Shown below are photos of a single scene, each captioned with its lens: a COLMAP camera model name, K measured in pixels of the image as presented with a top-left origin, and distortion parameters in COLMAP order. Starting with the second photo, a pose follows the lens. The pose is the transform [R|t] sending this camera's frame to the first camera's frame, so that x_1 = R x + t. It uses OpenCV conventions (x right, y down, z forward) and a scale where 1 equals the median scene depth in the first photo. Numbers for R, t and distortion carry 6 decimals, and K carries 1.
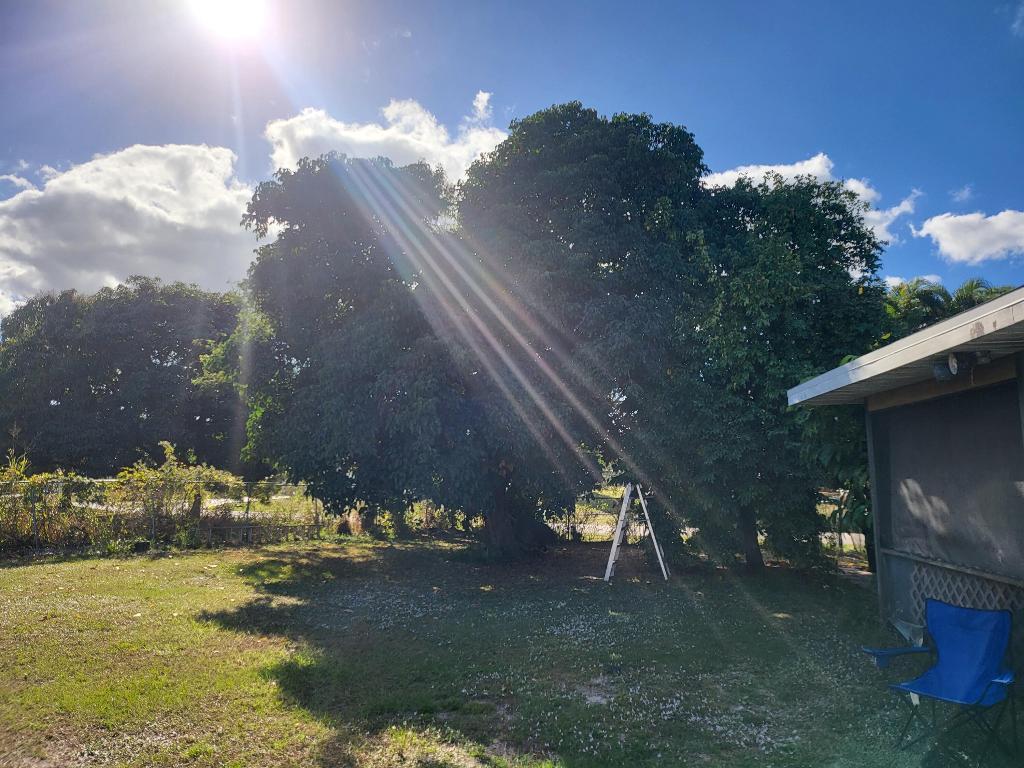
lens RADIAL K [[738.2, 0, 513.6], [0, 738.2, 379.9], [0, 0, 1]] dist [0.068889, -0.074154]
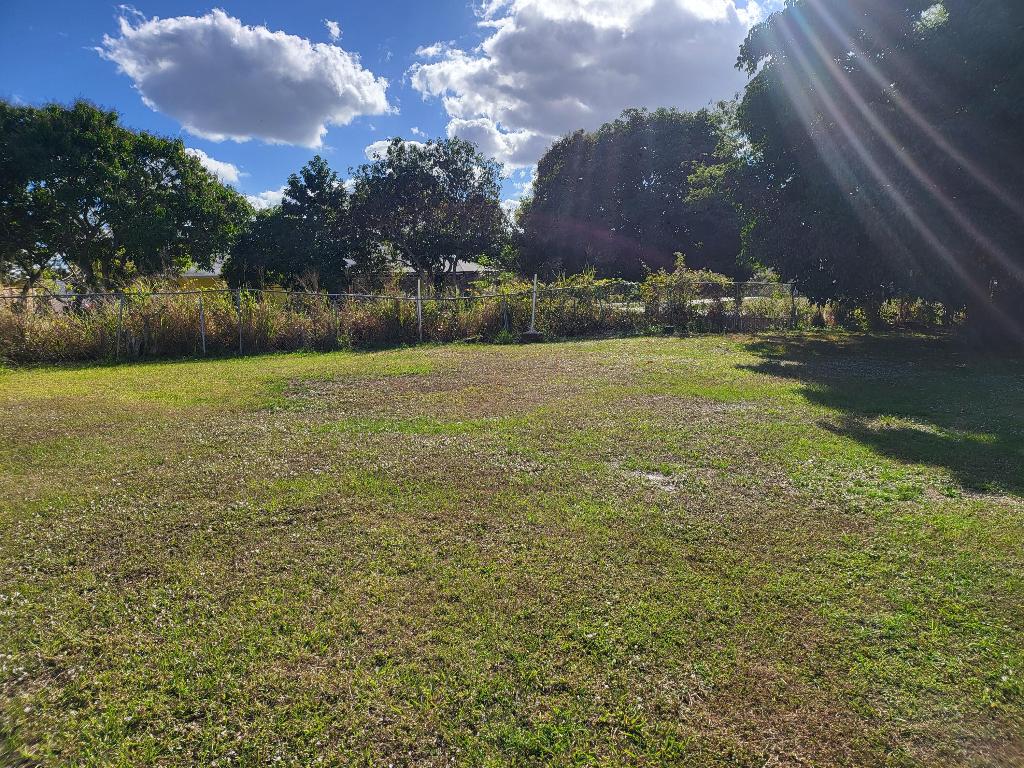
lens RADIAL K [[738.2, 0, 513.6], [0, 738.2, 379.9], [0, 0, 1]] dist [0.068889, -0.074154]
pose [[0.830653, 0.046915, -0.554810, 0.026989], [0.099708, 0.967803, 0.231120, -0.031069], [0.547790, -0.247299, 0.799231, -0.258812]]
